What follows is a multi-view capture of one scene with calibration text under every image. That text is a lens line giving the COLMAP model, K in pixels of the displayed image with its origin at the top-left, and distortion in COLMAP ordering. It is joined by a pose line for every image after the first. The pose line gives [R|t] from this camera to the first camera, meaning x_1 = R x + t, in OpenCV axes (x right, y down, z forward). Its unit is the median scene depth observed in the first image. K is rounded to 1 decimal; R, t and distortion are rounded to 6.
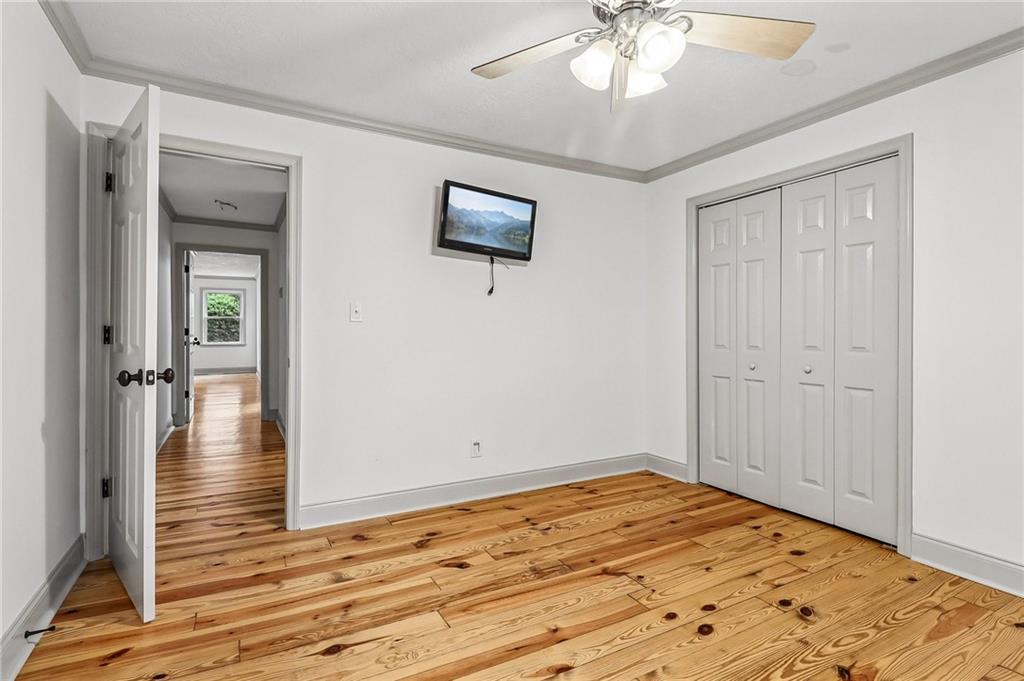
lens RADIAL K [[500.6, 0, 511.0], [0, 500.6, 328.6], [0, 0, 1]] dist [0.021789, -0.016682]
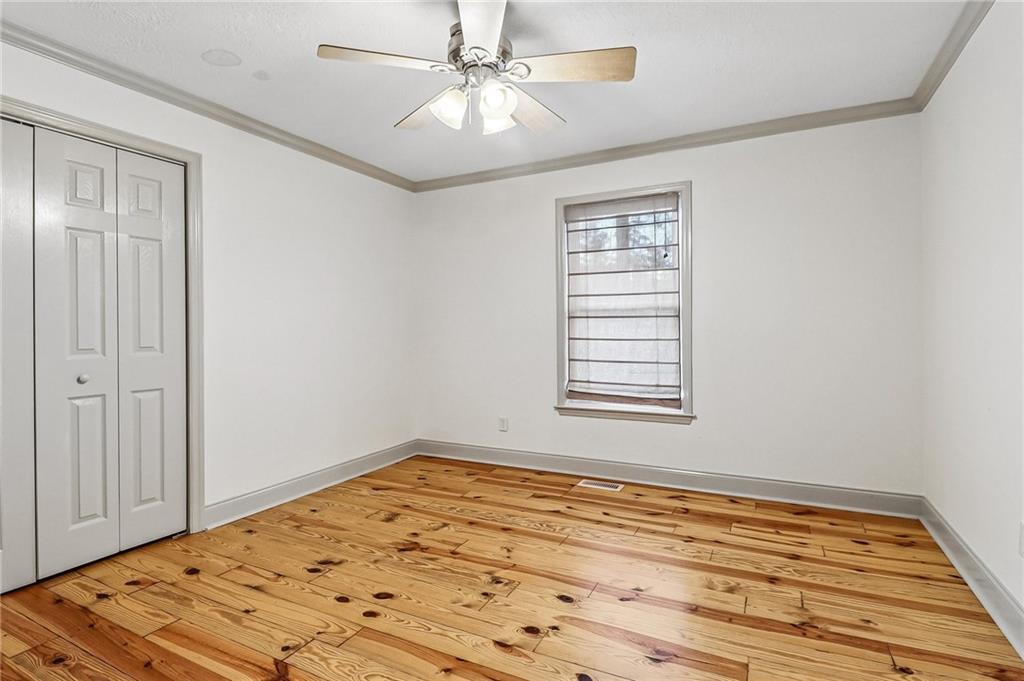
lens RADIAL K [[500.6, 0, 511.0], [0, 500.6, 328.6], [0, 0, 1]] dist [0.021789, -0.016682]
pose [[-0.553160, 0.002603, 0.833071, -0.566922], [0.004575, 0.999990, -0.000087, 0.007049], [-0.833063, 0.003763, -0.553166, 1.121766]]
